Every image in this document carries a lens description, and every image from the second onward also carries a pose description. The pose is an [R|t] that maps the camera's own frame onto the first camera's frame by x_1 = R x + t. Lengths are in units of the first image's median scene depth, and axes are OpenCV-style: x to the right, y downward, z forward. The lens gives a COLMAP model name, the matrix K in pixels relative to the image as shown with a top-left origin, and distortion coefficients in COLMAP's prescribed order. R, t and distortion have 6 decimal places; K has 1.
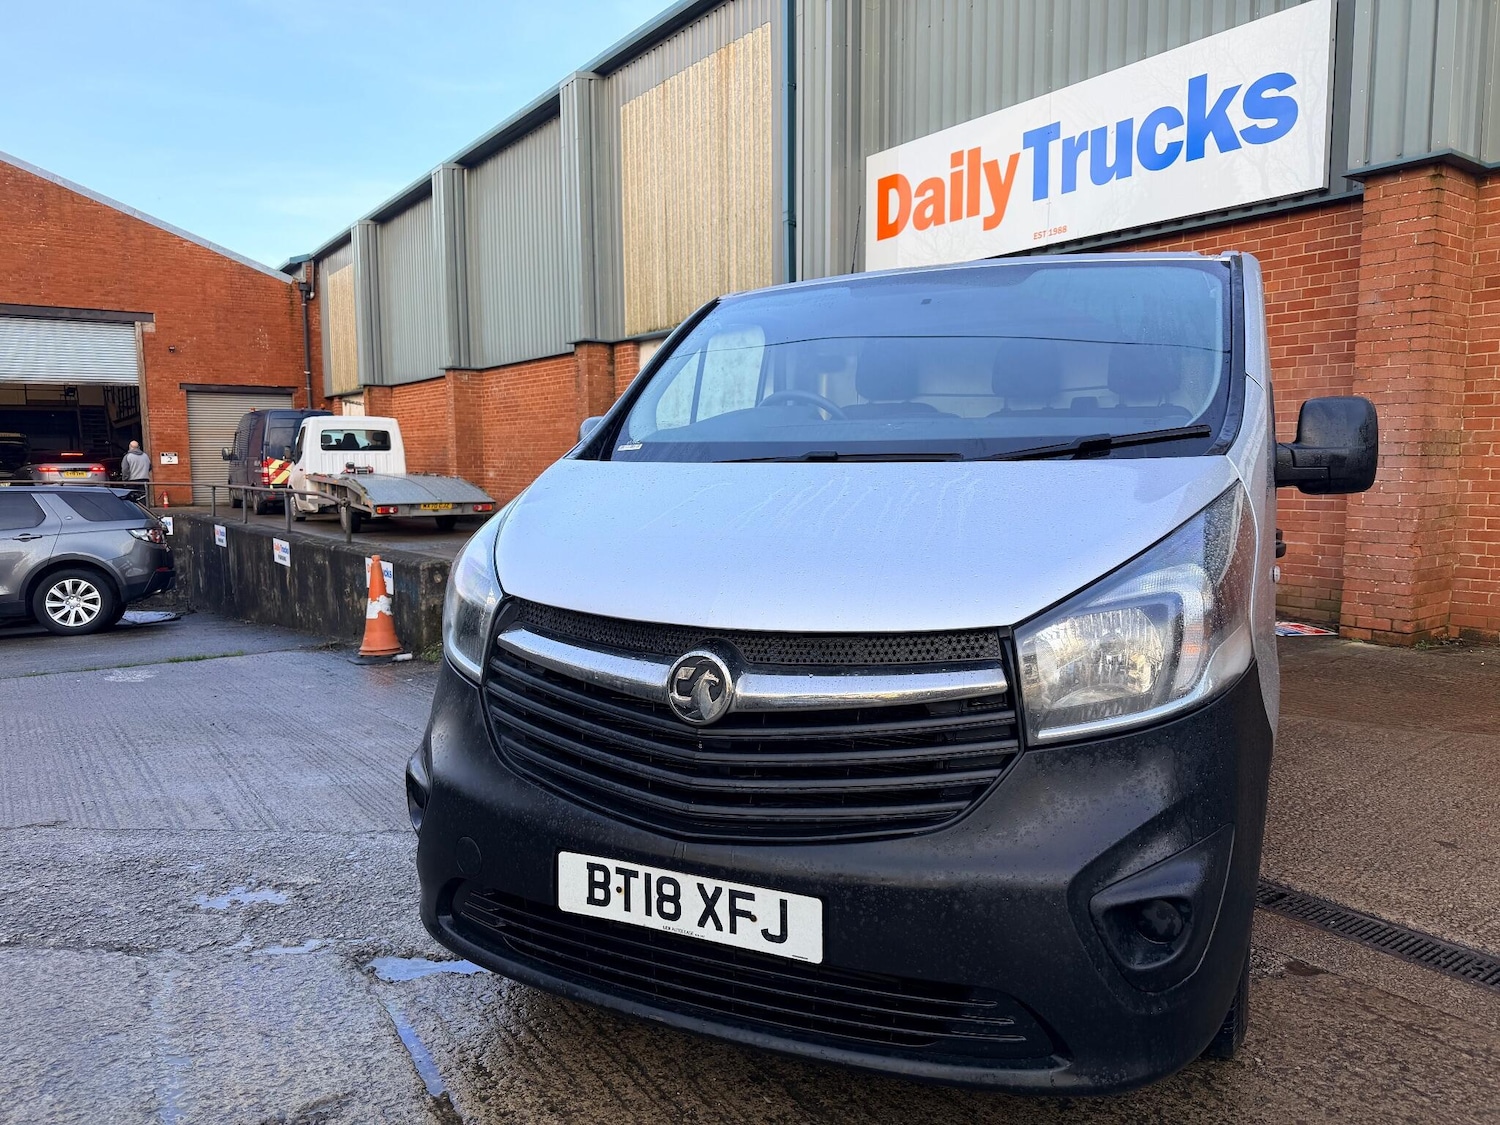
lens RADIAL K [[1060.1, 0, 759.6], [0, 1060.1, 567.6], [0, 0, 1]] dist [0.022976, -0.029559]
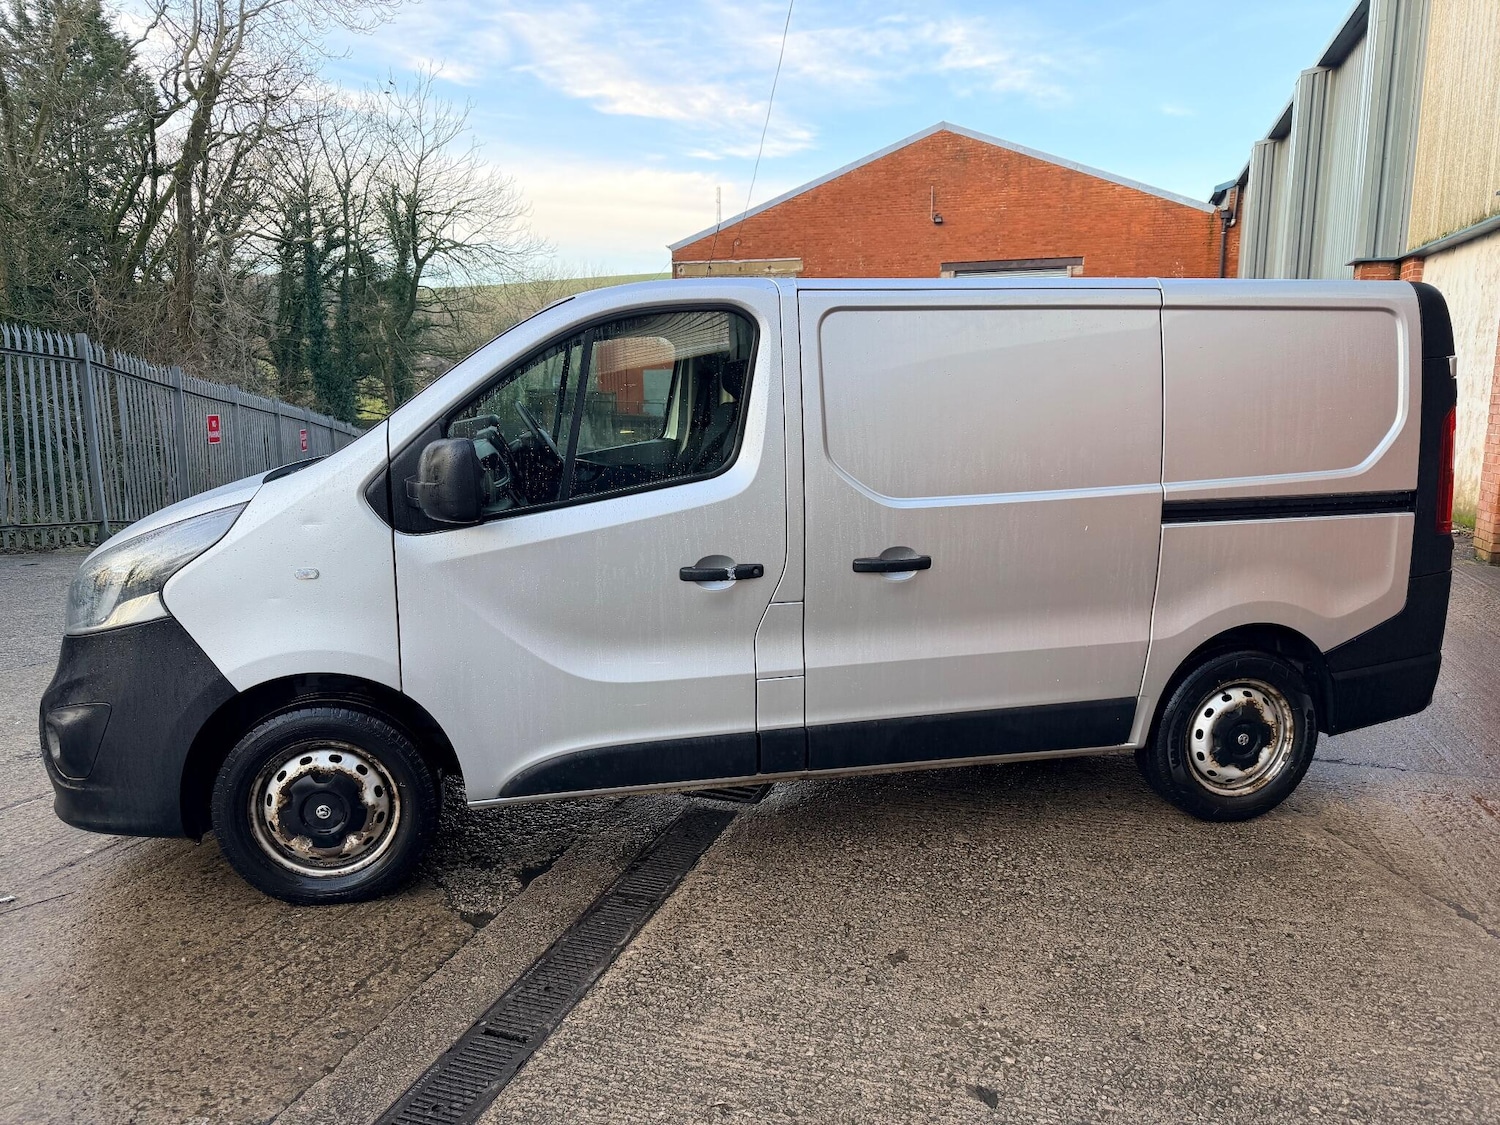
lens RADIAL K [[1060.1, 0, 750.1], [0, 1060.1, 569.7], [0, 0, 1]] dist [0.022976, -0.029559]
pose [[0.593803, 0.142836, -0.791831, 1.021119], [-0.082006, 0.989736, 0.117038, -0.110895], [0.800421, -0.004563, 0.599422, 0.347245]]
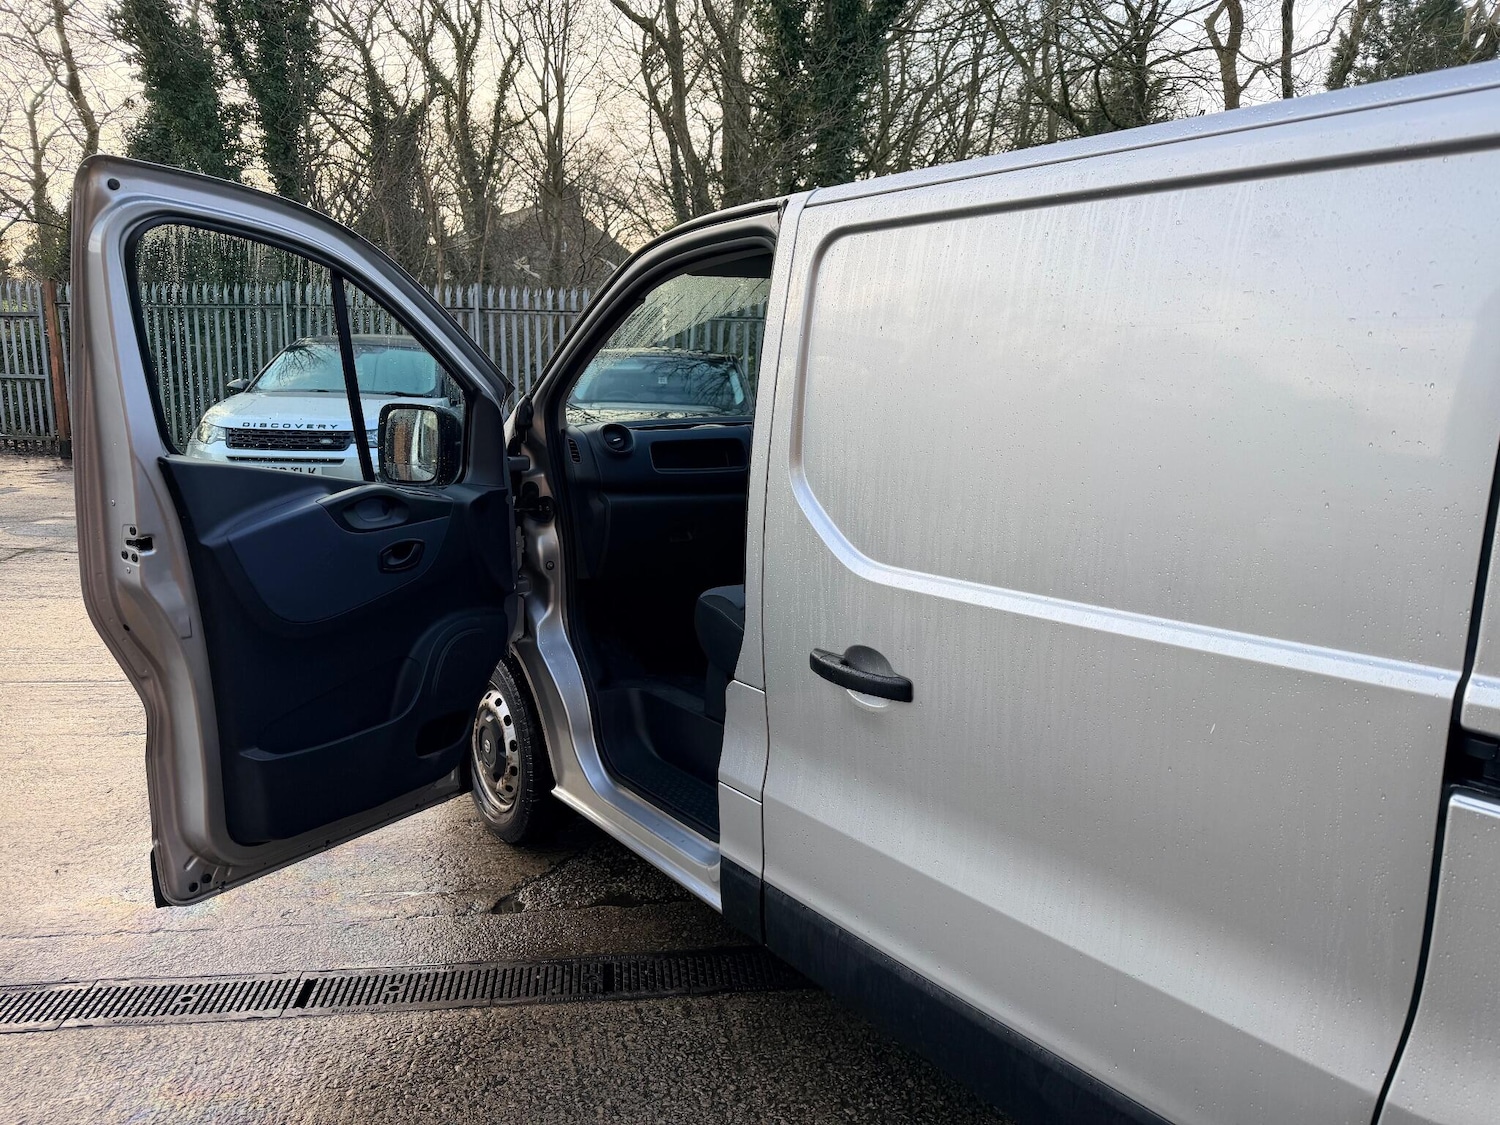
lens RADIAL K [[1060.1, 0, 751.0], [0, 1060.1, 565.1], [0, 0, 1]] dist [0.022976, -0.029559]
pose [[-0.463565, 0.160213, -0.871458, 0.865998], [-0.108627, 0.965822, 0.235345, -0.181085], [0.879379, 0.203761, -0.430318, 1.071882]]
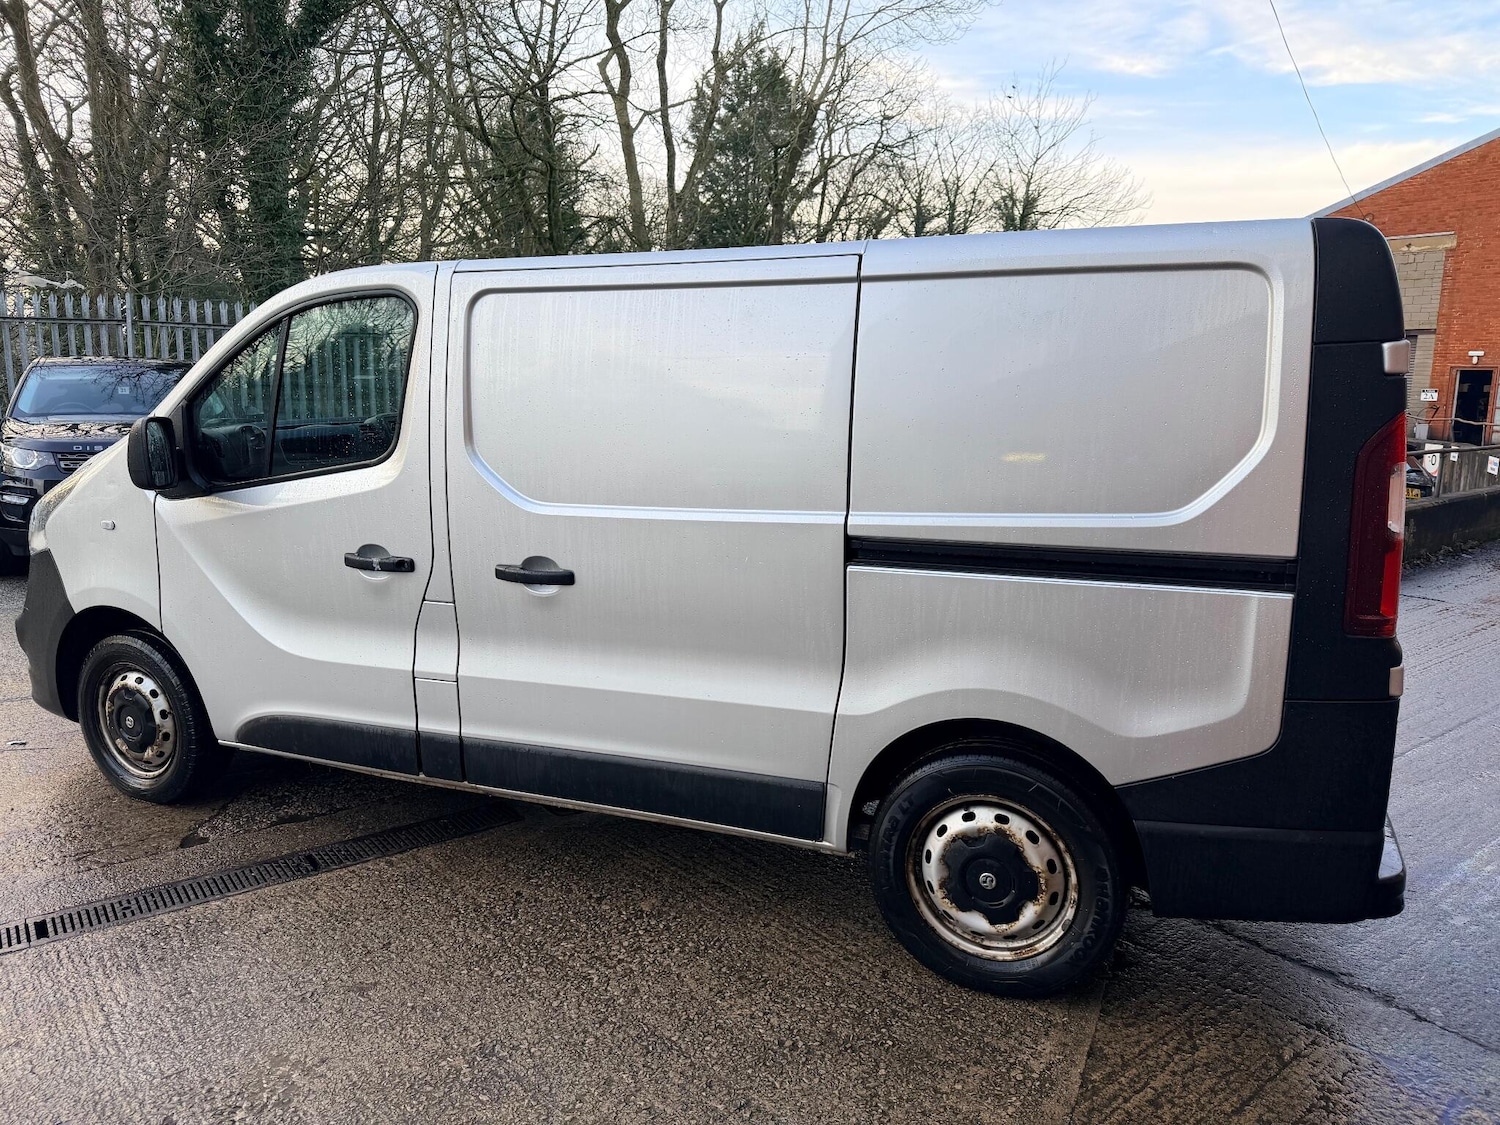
lens RADIAL K [[1060.1, 0, 747.5], [0, 1060.1, 566.9], [0, 0, 1]] dist [0.022976, -0.029559]
pose [[0.036726, 0.177686, -0.983402, 1.169167], [-0.112152, 0.978582, 0.172627, -0.177919], [0.993012, 0.103951, 0.055867, 1.029146]]
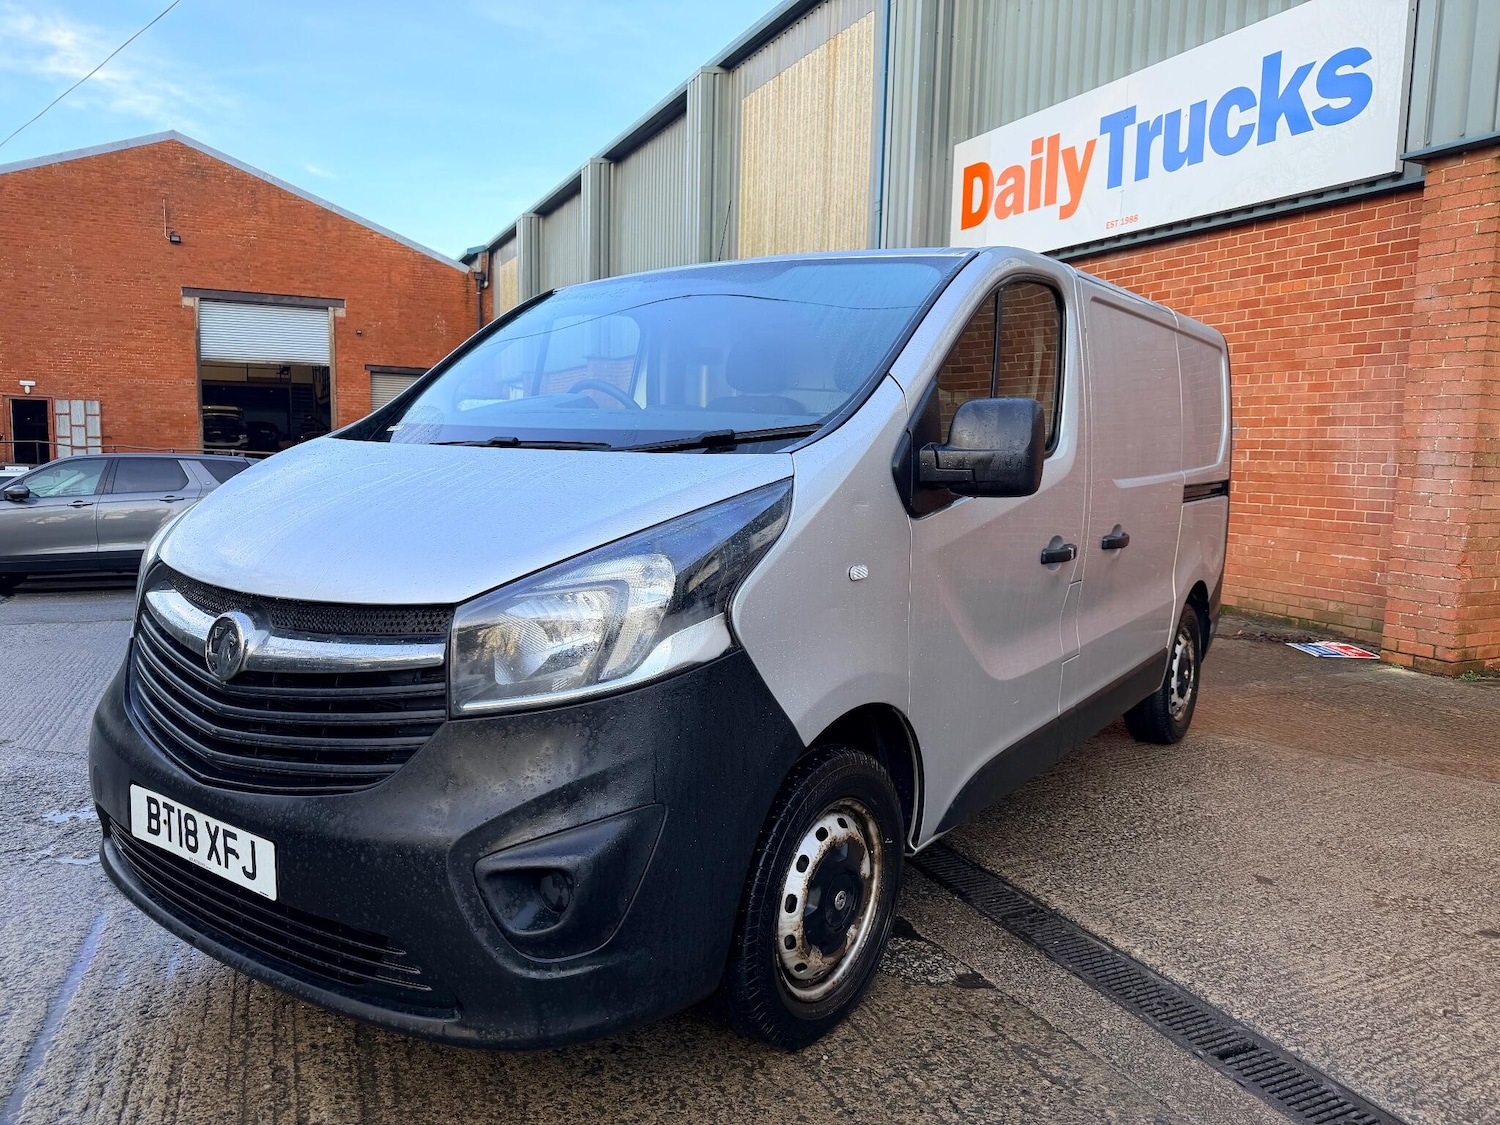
lens RADIAL K [[1060.1, 0, 754.9], [0, 1060.1, 561.8], [0, 0, 1]] dist [0.022976, -0.029559]
pose [[0.983664, 0.049011, -0.173216, 0.302369], [-0.048252, 0.998798, 0.008597, -0.004584], [0.173430, -0.000099, 0.984846, 0.001602]]
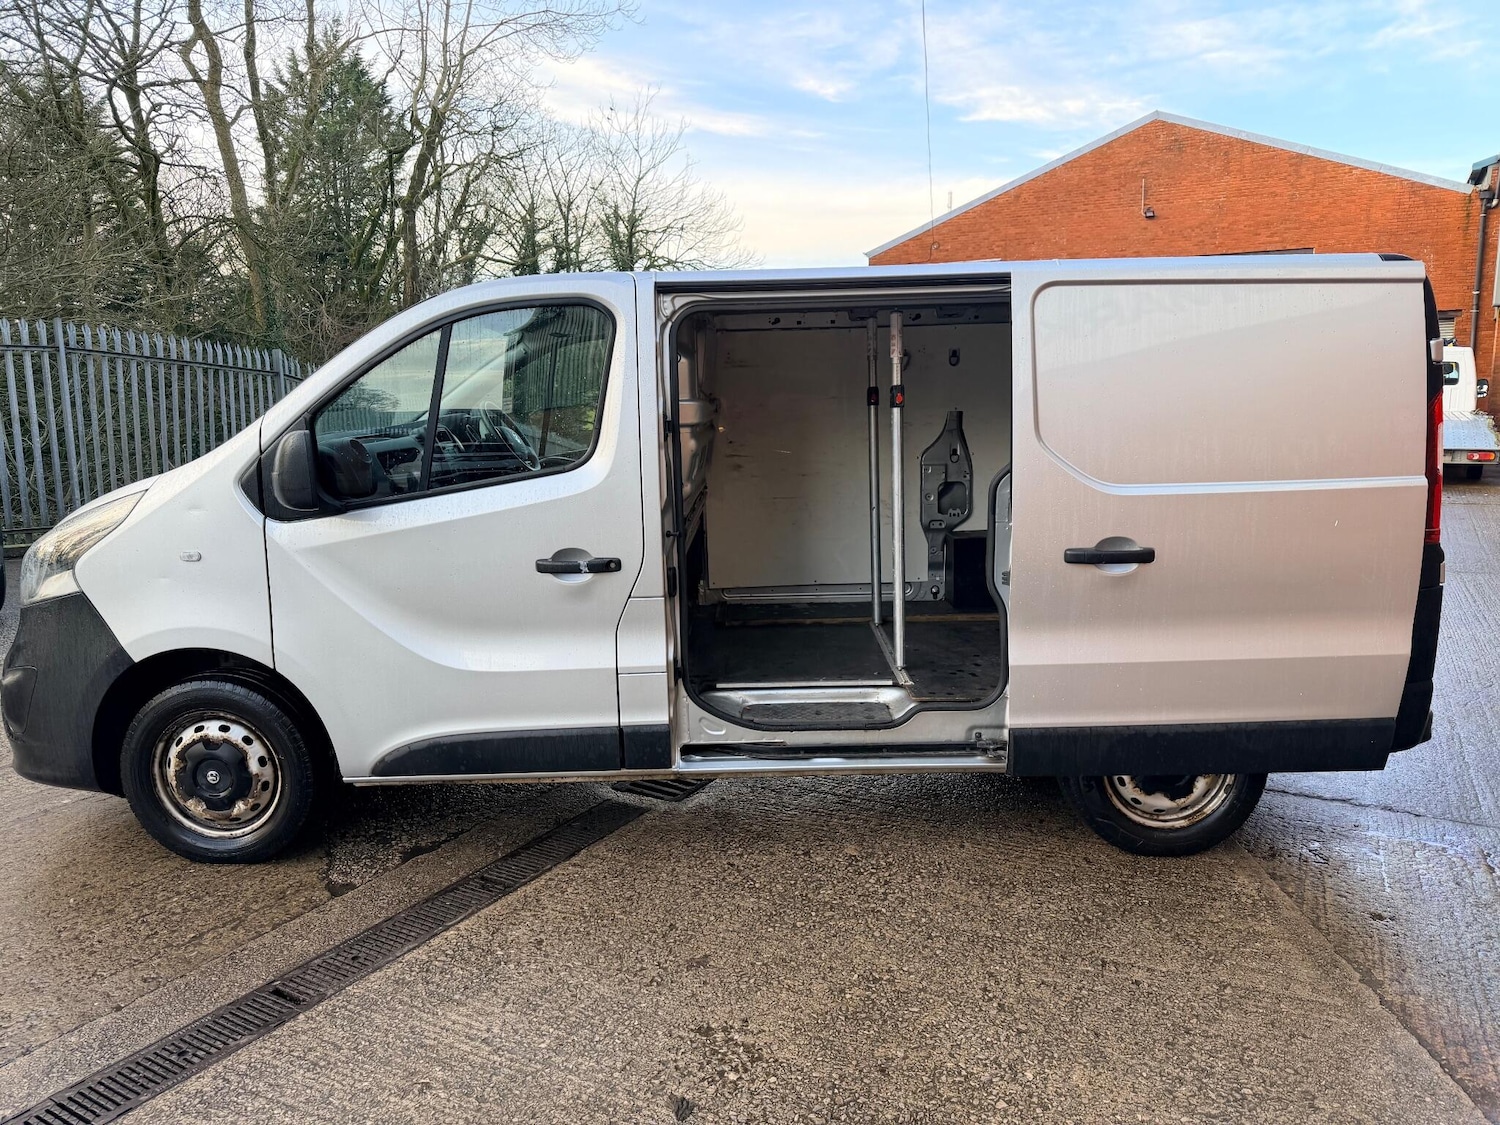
lens RADIAL K [[1060.1, 0, 754.8], [0, 1060.1, 570.8], [0, 0, 1]] dist [0.022976, -0.029559]
pose [[0.414853, 0.149344, -0.897549, 1.153454], [-0.081445, 0.988573, 0.126845, -0.122430], [0.906236, 0.020479, 0.422276, 0.588213]]
